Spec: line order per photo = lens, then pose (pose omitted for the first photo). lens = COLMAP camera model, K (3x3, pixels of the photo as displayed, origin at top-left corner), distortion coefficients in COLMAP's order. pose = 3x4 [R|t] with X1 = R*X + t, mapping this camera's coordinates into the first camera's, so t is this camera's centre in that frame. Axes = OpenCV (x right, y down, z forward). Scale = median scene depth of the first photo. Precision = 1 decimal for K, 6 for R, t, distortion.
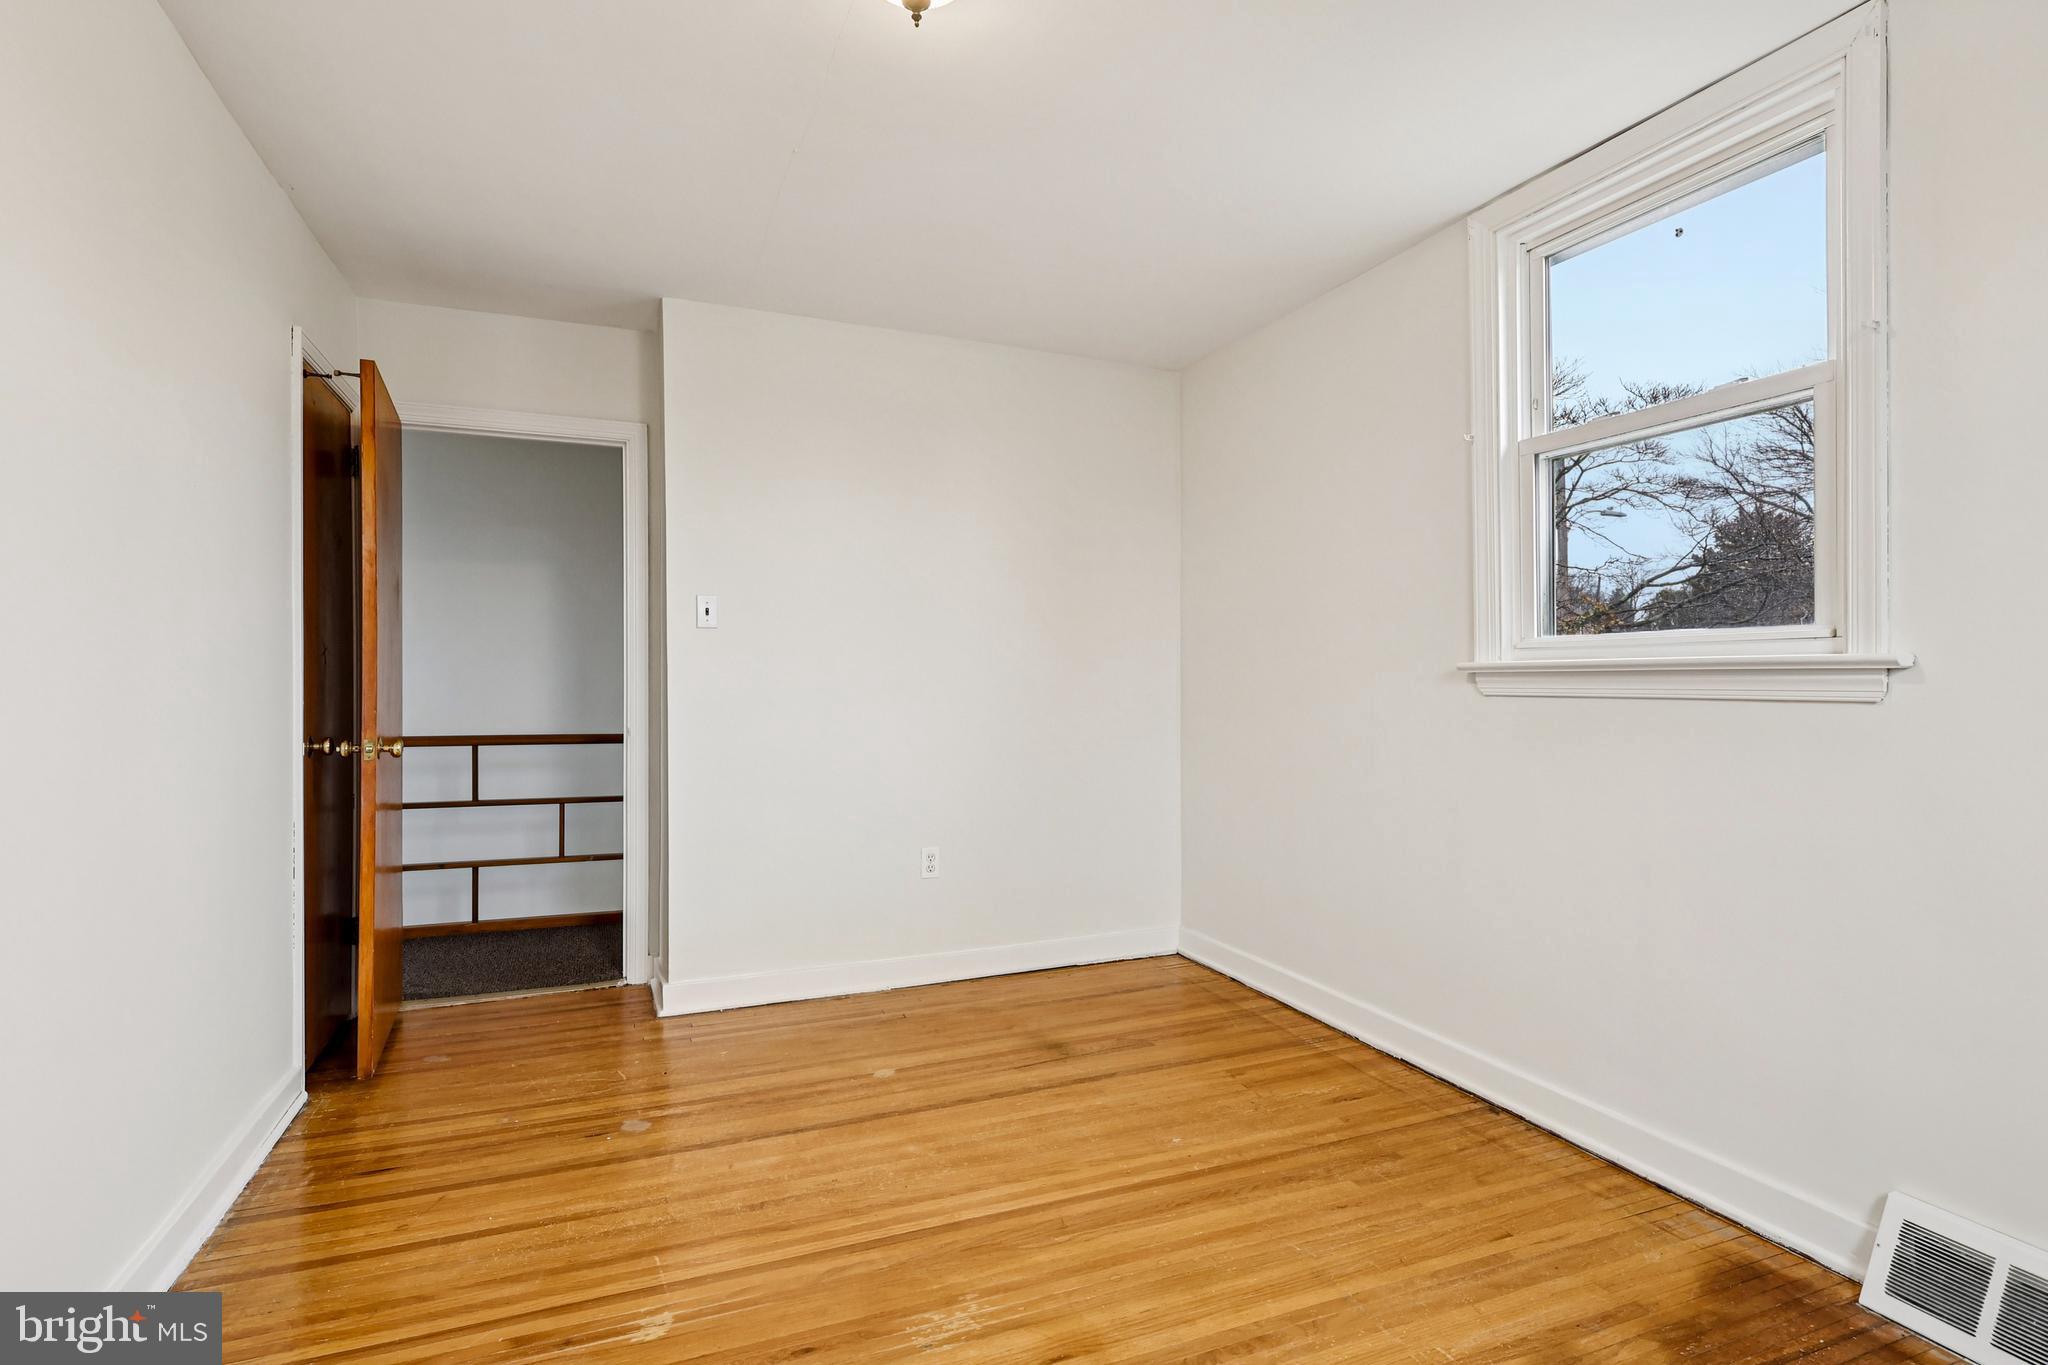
lens RADIAL K [[1014.7, 0, 1015.1], [0, 1014.7, 679.3], [0, 0, 1]] dist [0.001184, 0.000339]
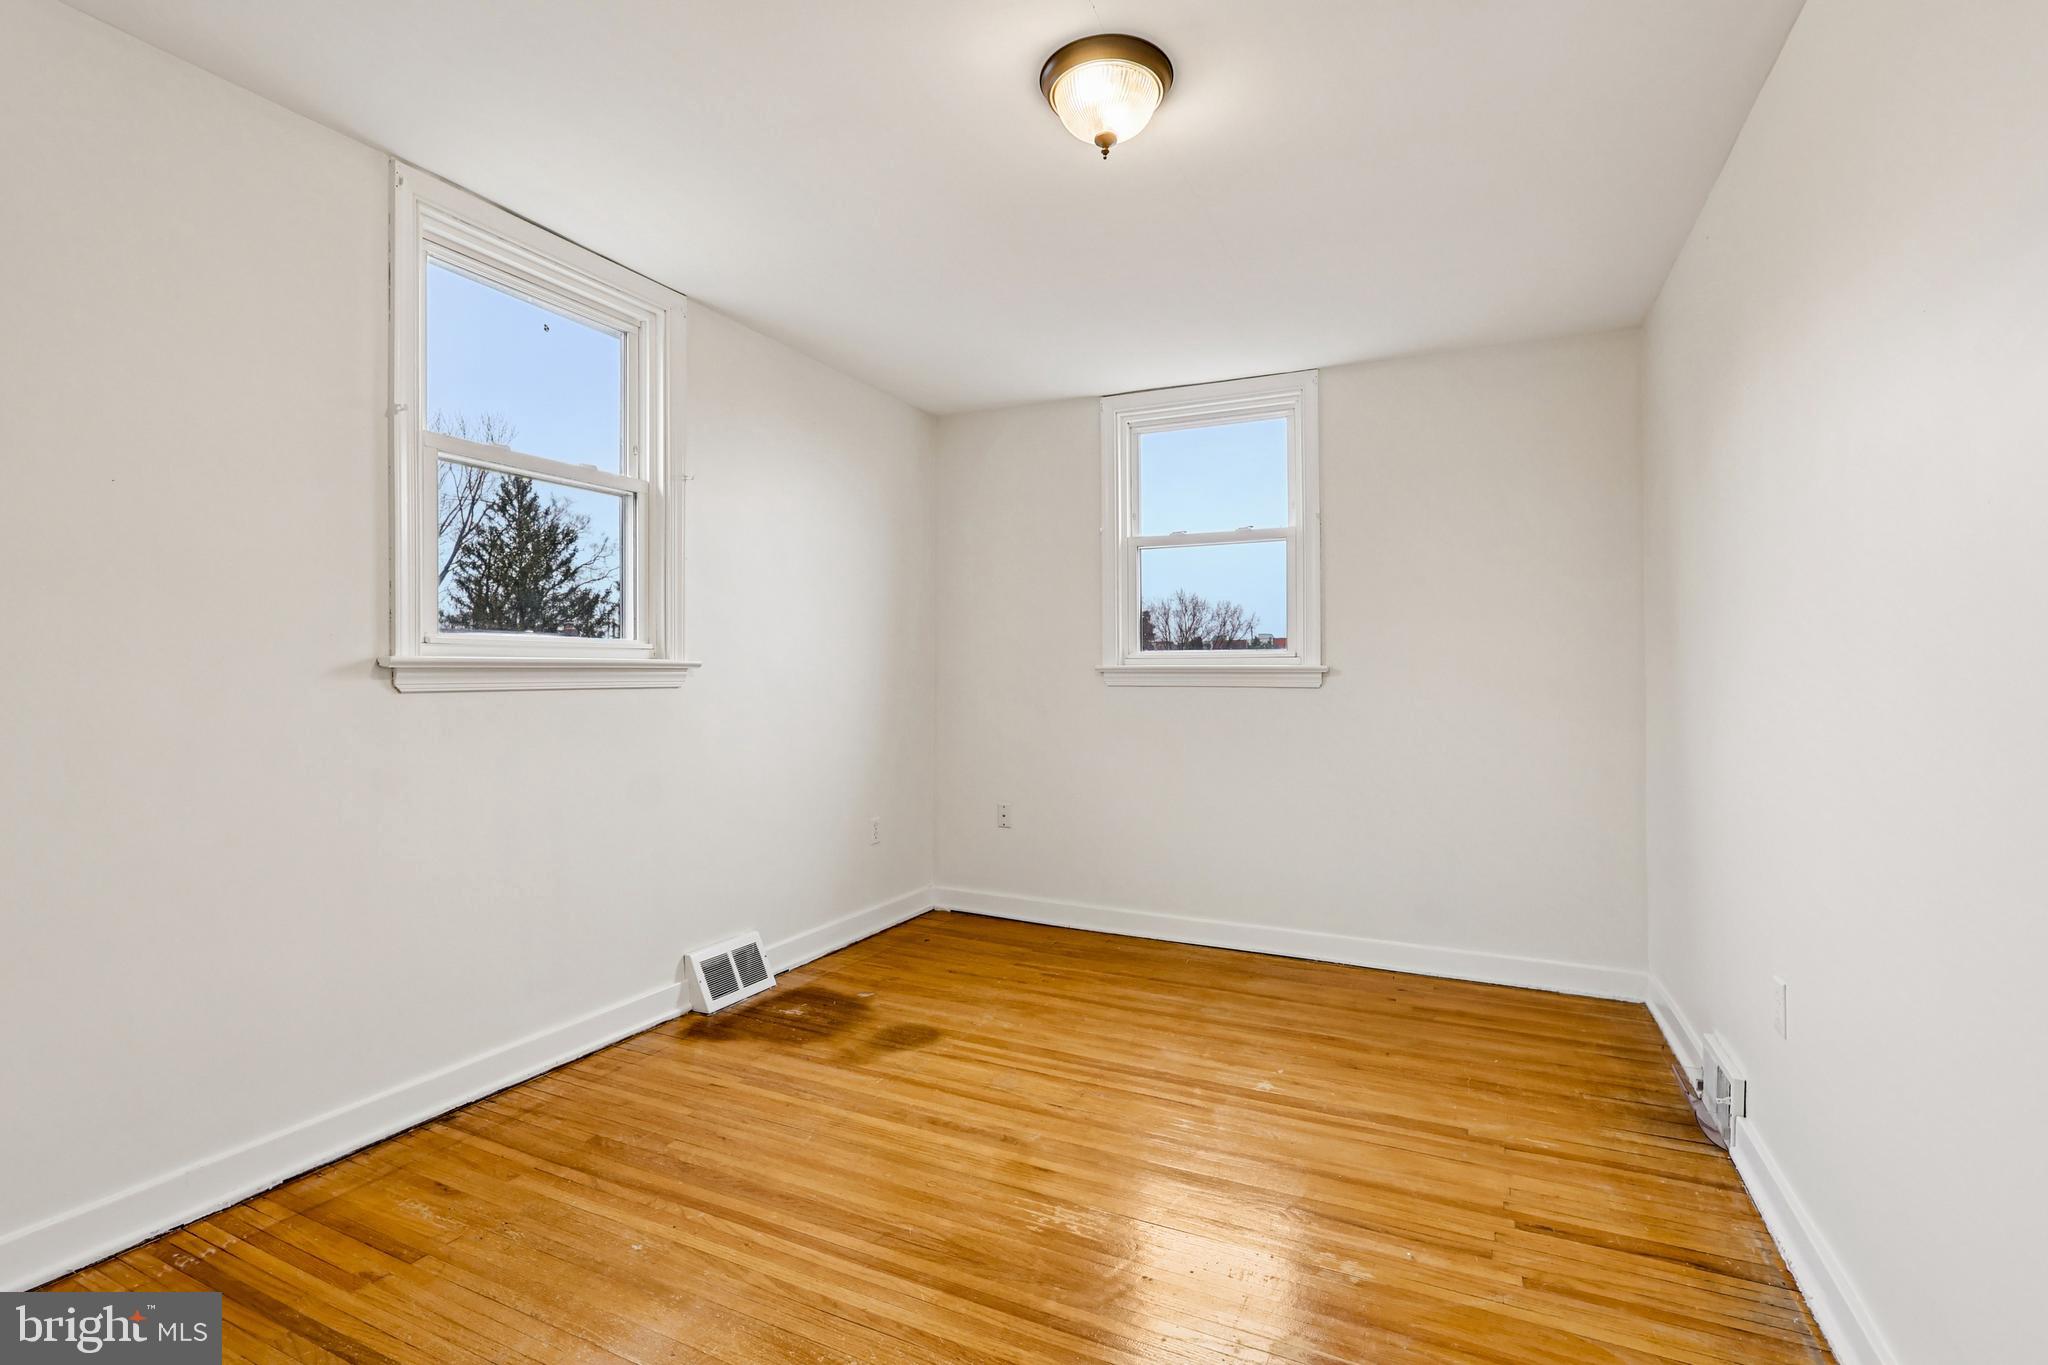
lens RADIAL K [[950.7, 0, 1017.4], [0, 950.7, 672.0], [0, 0, 1]] dist [-0.001618, 0.001023]
pose [[-0.665254, -0.001444, 0.746615, -0.573985], [-0.000078, 0.999998, 0.001865, -0.005473], [-0.746617, 0.001182, -0.665253, 1.204899]]
